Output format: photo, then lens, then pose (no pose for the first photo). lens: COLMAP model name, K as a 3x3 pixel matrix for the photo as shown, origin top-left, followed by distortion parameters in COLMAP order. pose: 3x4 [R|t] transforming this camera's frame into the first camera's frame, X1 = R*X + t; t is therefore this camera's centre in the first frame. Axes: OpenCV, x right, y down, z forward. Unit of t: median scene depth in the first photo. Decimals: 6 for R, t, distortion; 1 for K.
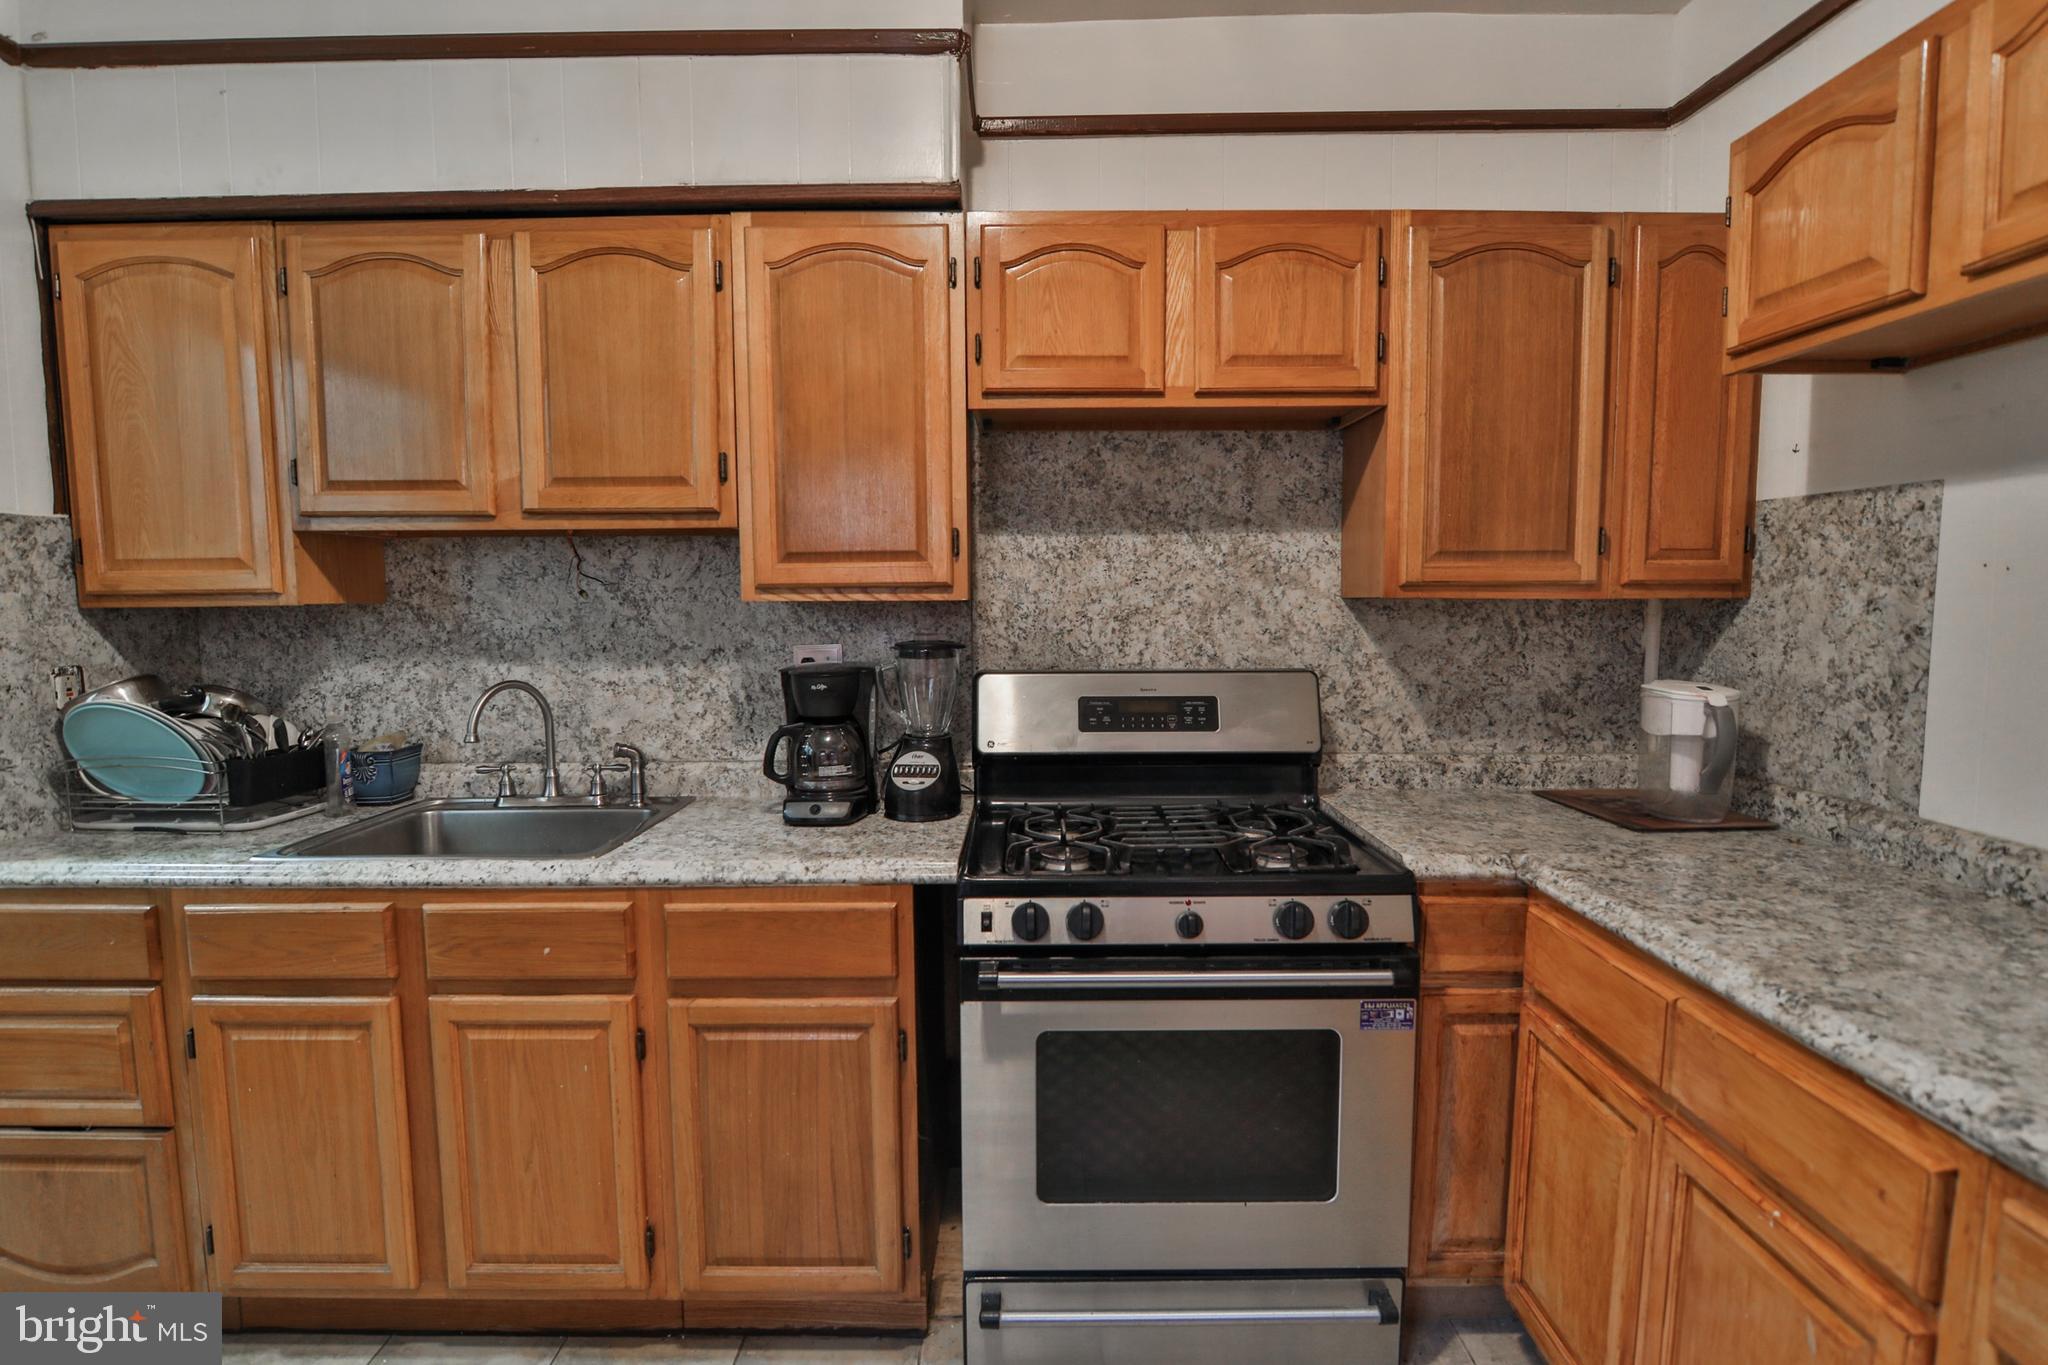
lens RADIAL K [[997.3, 0, 1029.2], [0, 997.3, 684.3], [0, 0, 1]] dist [-0.016955, 0.000460]
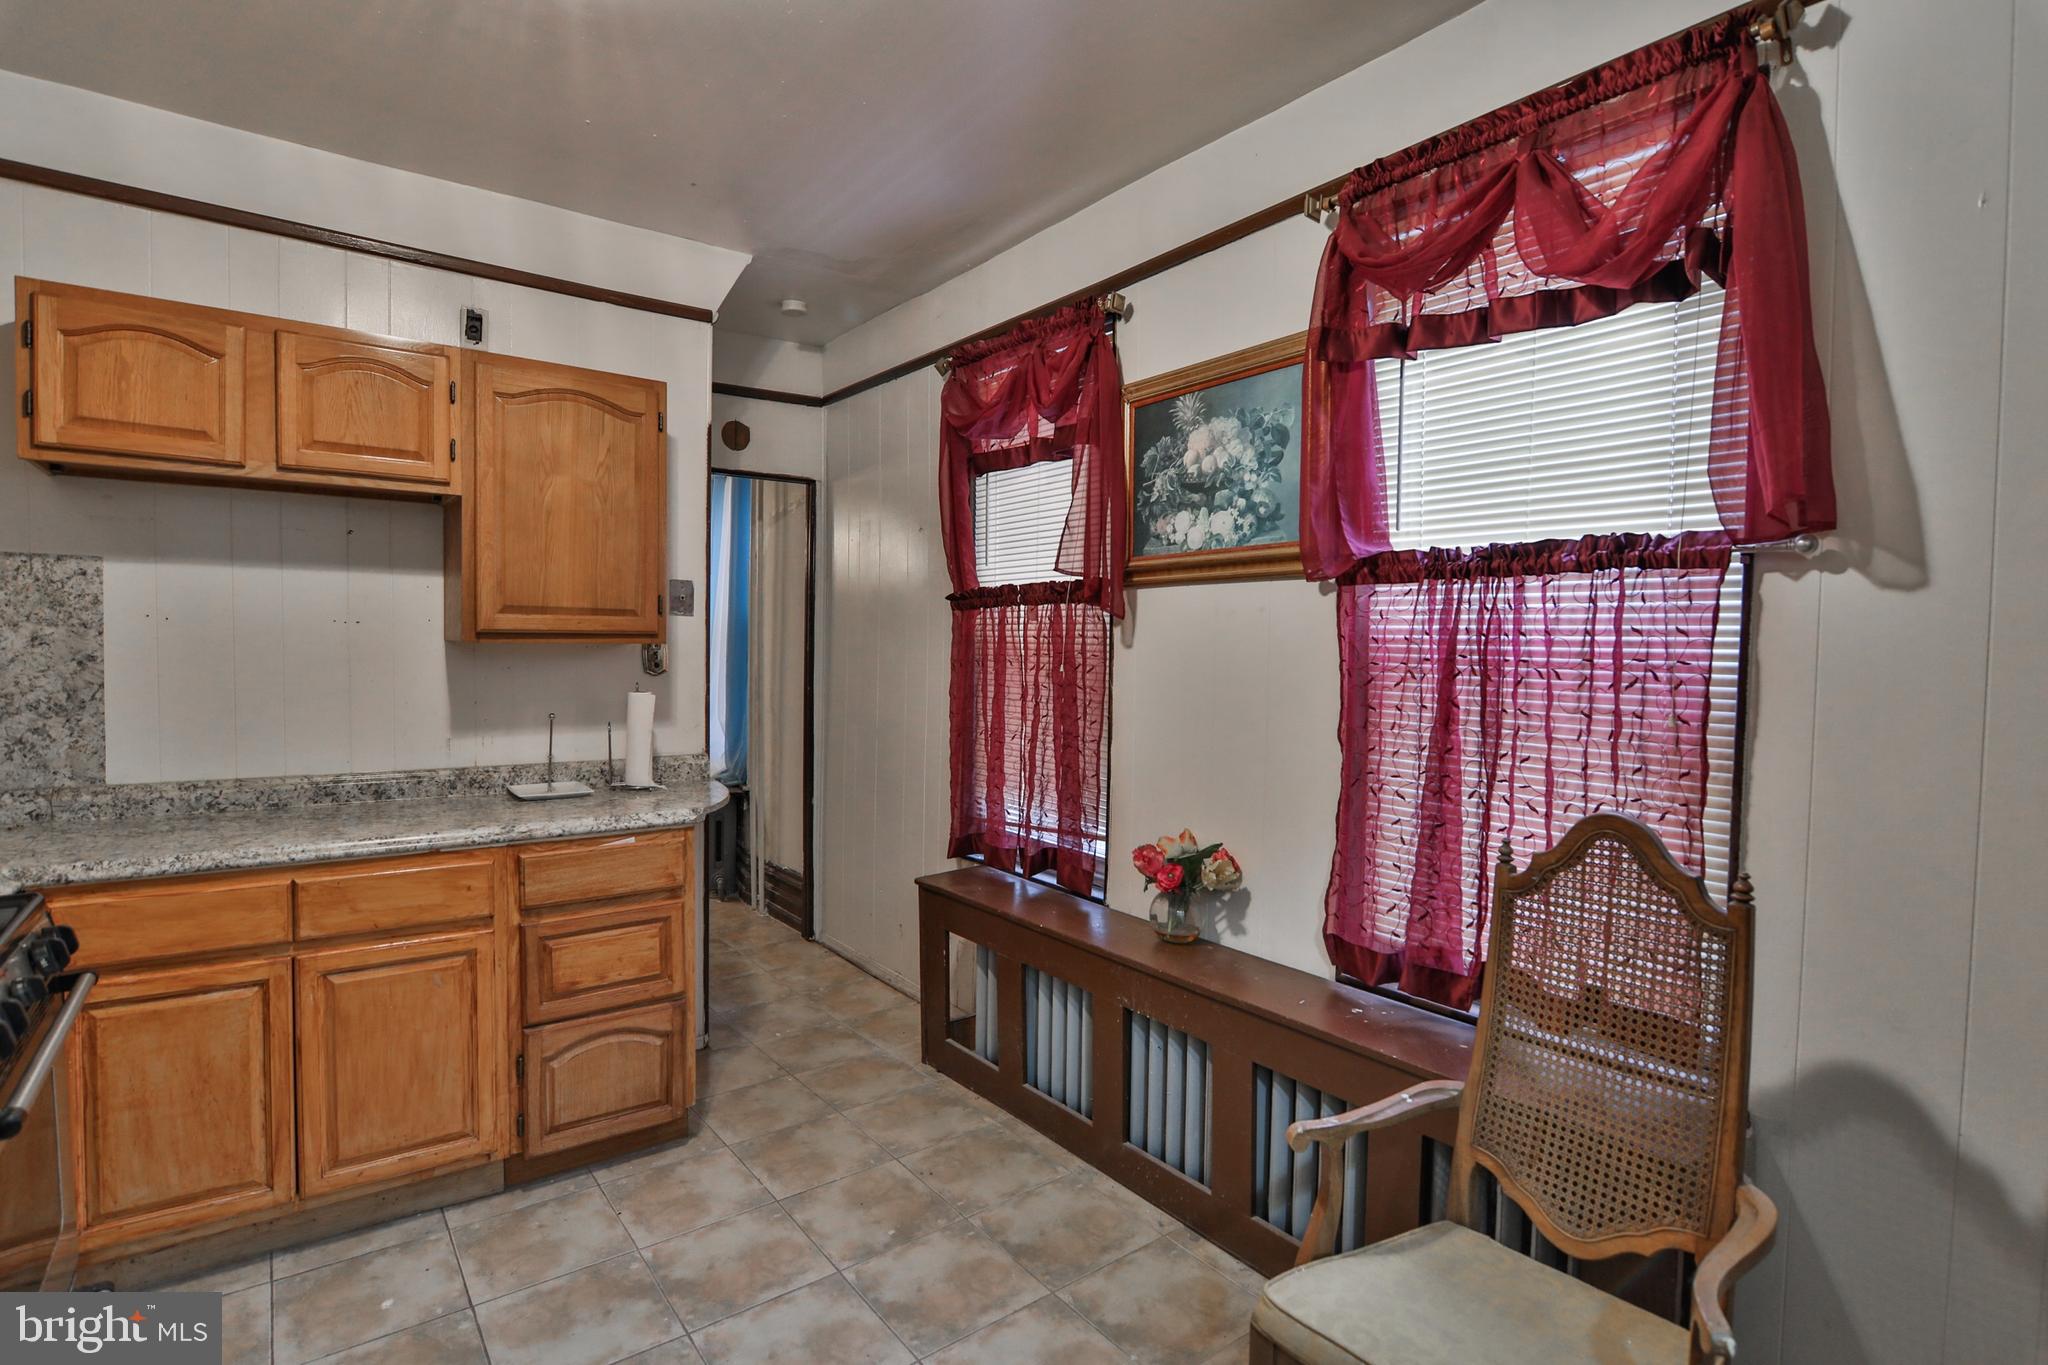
lens RADIAL K [[997.3, 0, 1029.2], [0, 997.3, 684.3], [0, 0, 1]] dist [-0.016955, 0.000460]
pose [[-0.605394, -0.035361, 0.795140, -0.874363], [0.059493, 0.994207, 0.089510, -0.050905], [-0.793700, 0.101494, -0.599783, 0.619993]]
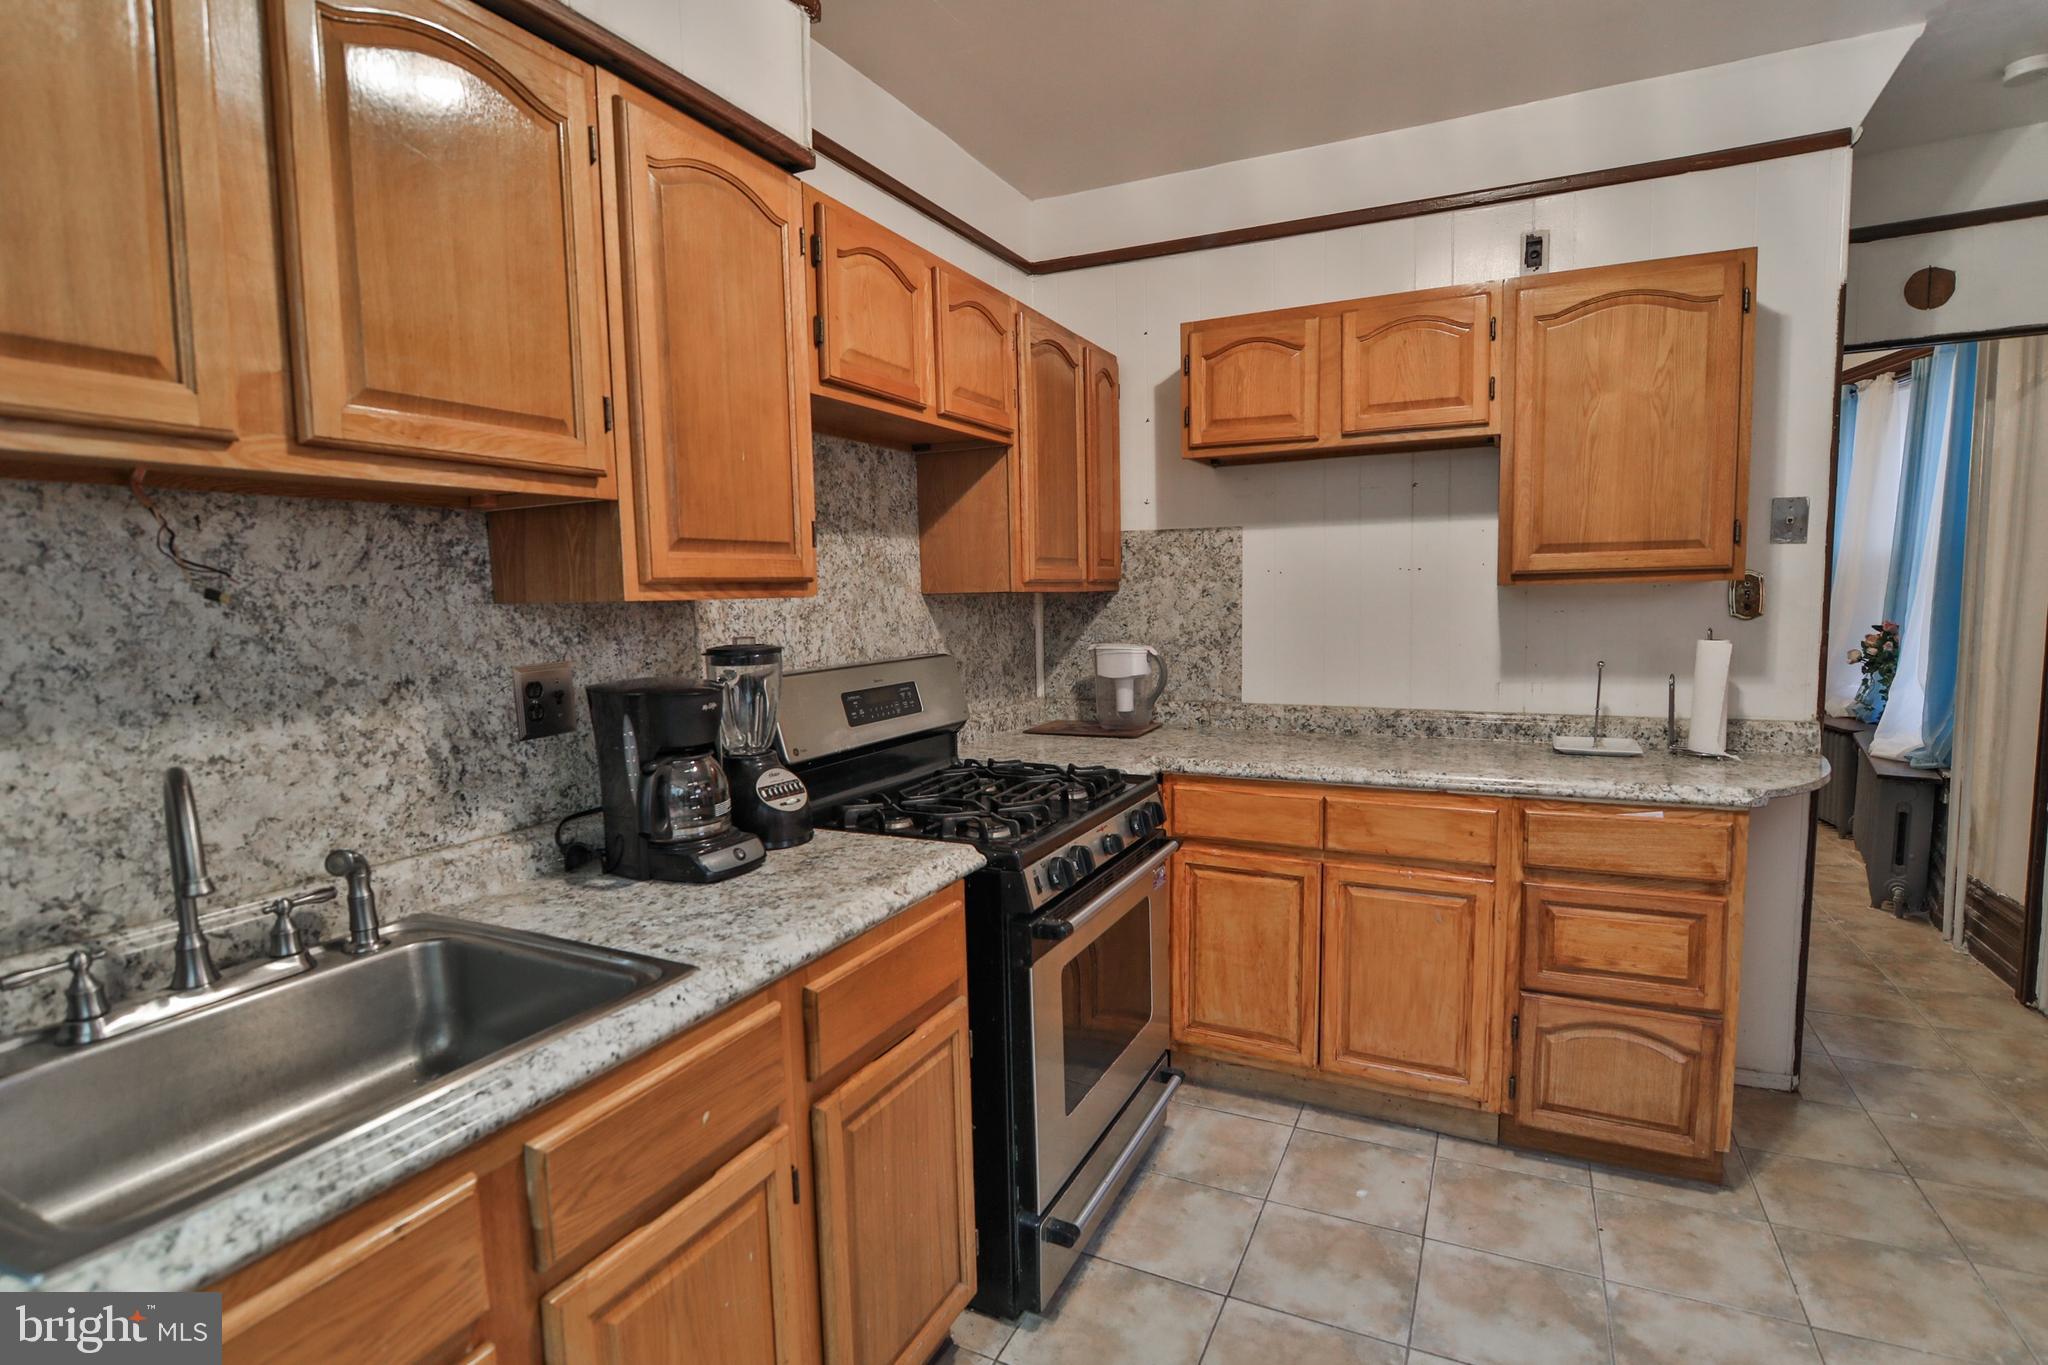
lens RADIAL K [[997.3, 0, 1029.2], [0, 997.3, 684.3], [0, 0, 1]] dist [-0.016955, 0.000460]
pose [[0.438690, -0.087666, 0.894352, -0.808392], [0.097778, 0.993978, 0.049470, -0.029272], [-0.893303, 0.065746, 0.444620, 0.406660]]
